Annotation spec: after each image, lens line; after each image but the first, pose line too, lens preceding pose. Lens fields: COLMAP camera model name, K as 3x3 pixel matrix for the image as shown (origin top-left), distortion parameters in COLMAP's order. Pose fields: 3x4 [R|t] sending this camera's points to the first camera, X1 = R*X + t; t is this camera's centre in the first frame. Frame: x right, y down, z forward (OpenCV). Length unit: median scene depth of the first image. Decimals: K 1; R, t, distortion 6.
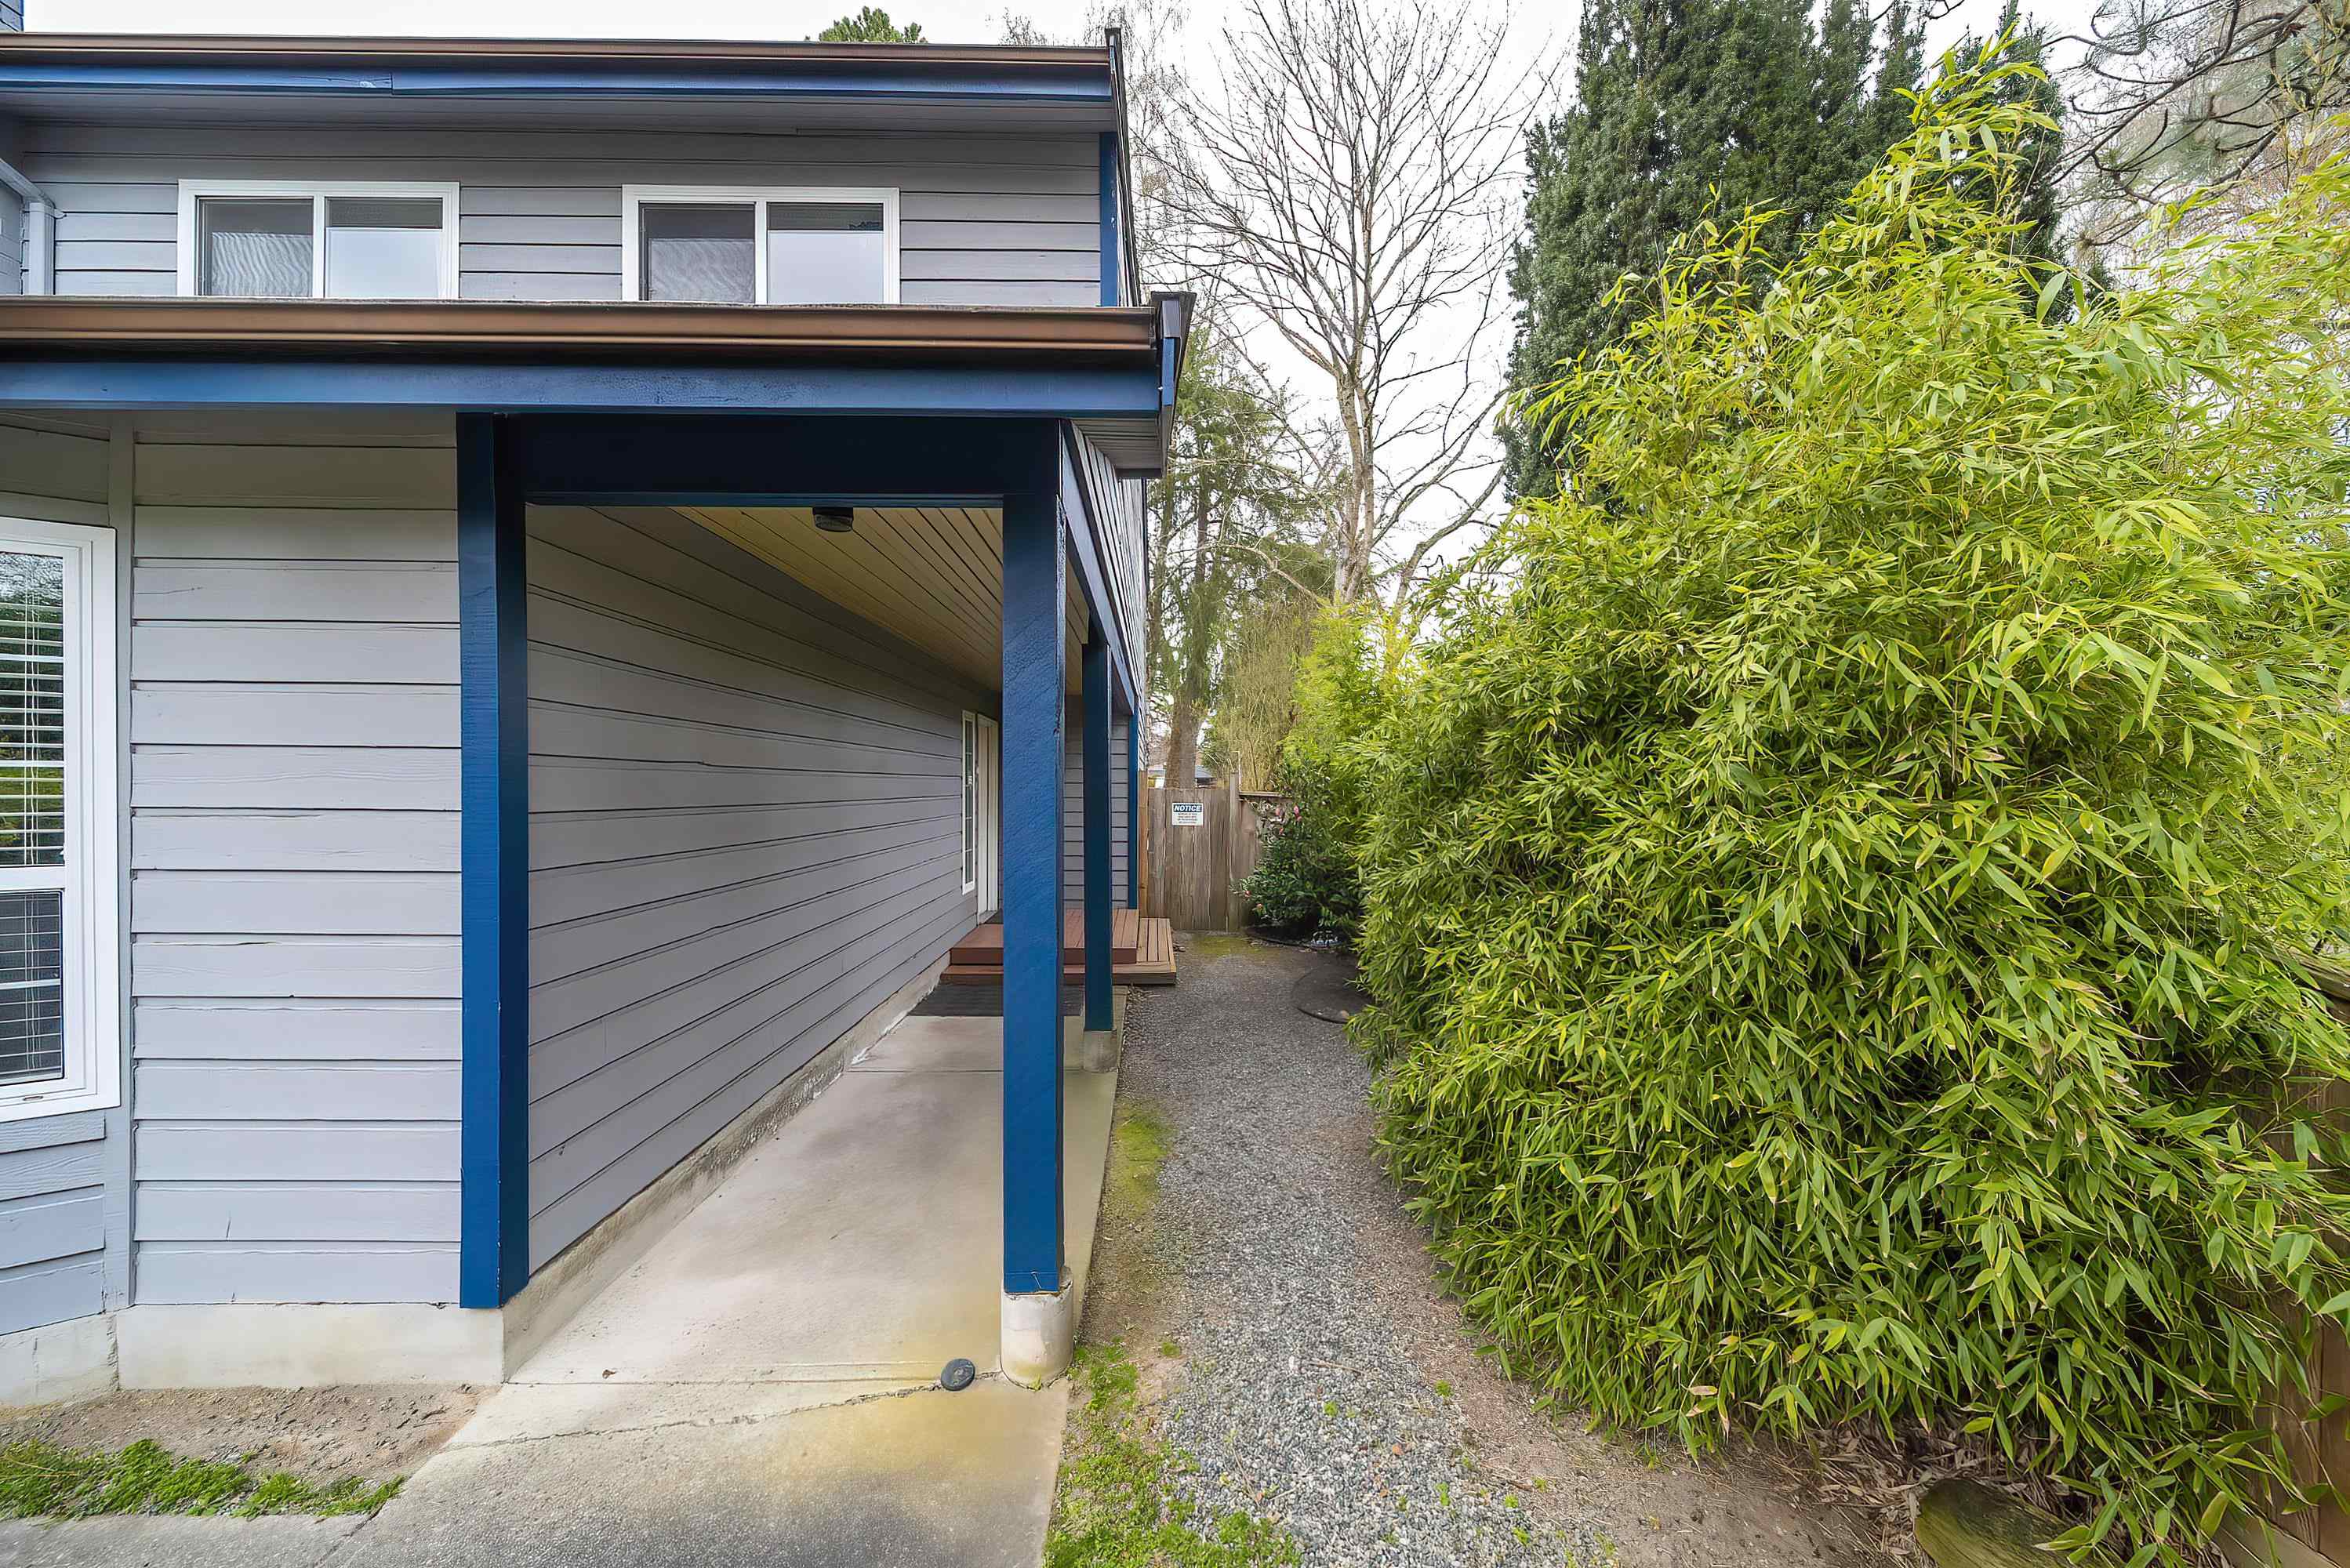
lens RADIAL K [[816.5, 0, 1175.0], [0, 816.5, 782.6], [0, 0, 1]] dist [-0.001711, -0.001188]
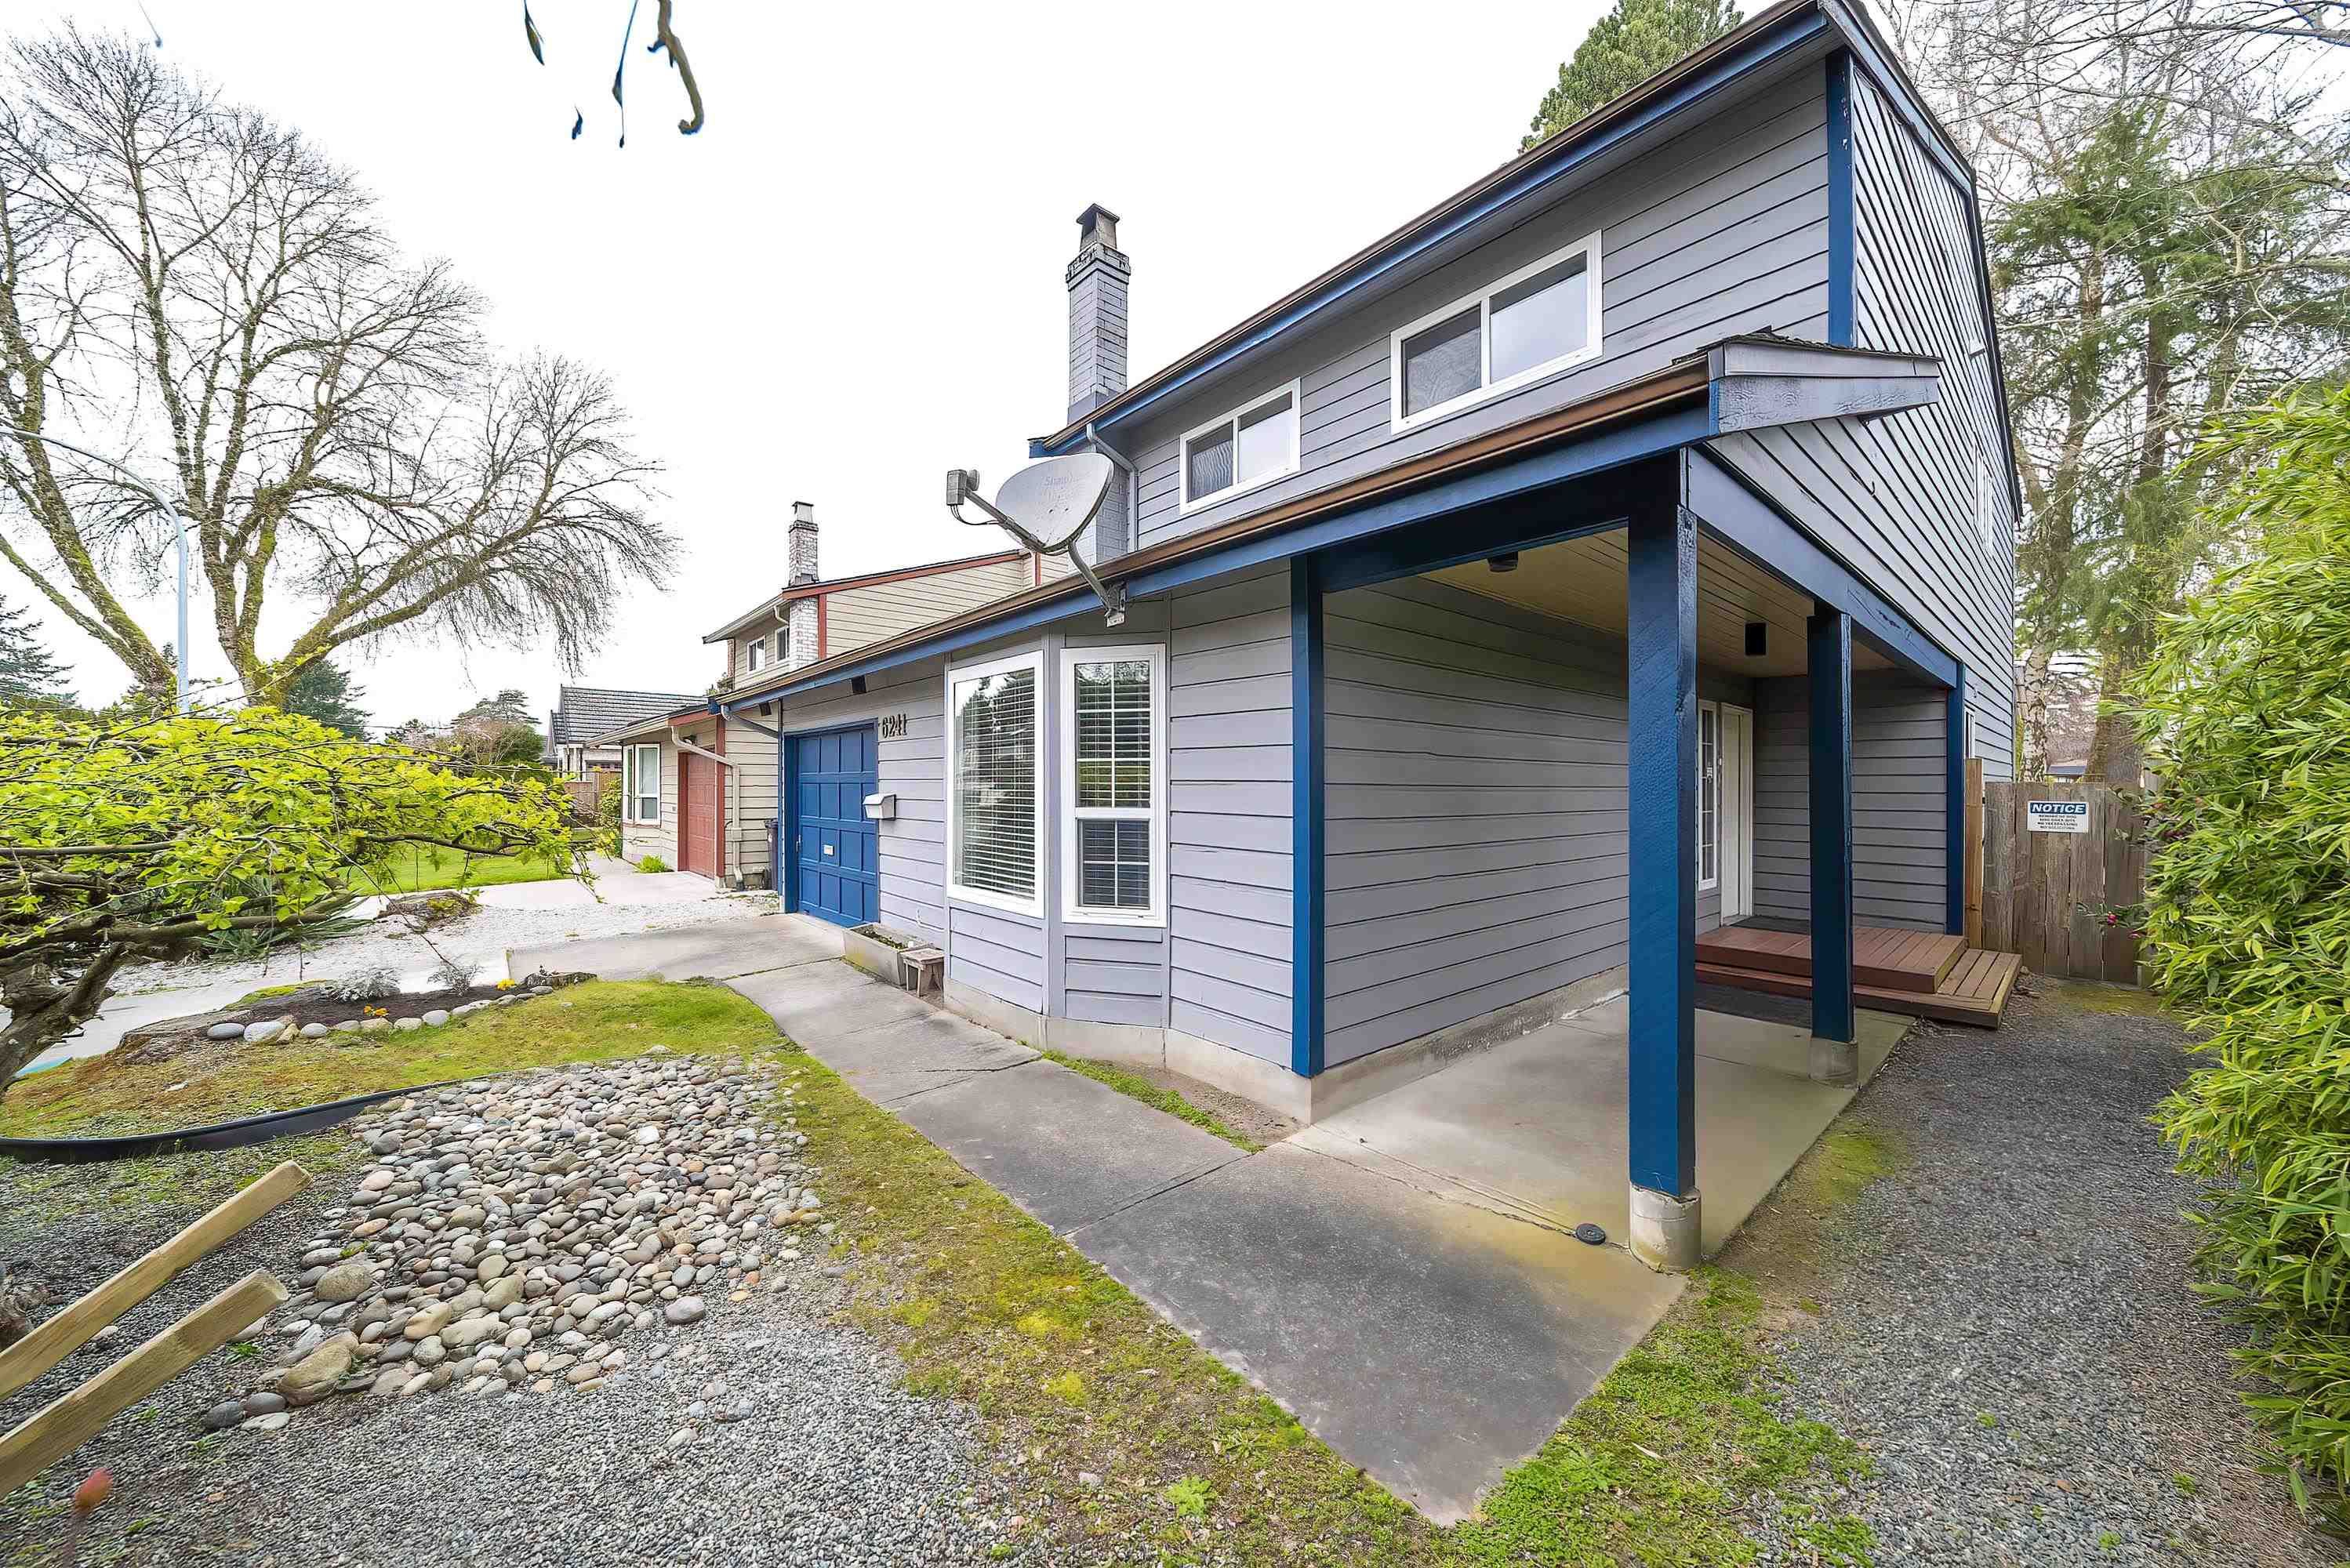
lens RADIAL K [[816.5, 0, 1175.0], [0, 816.5, 782.6], [0, 0, 1]] dist [-0.001711, -0.001188]
pose [[0.632371, -0.001935, -0.774664, 0.288788], [-0.001024, 0.999994, -0.003333, 0.042103], [0.774665, 0.002901, 0.632365, -0.270242]]
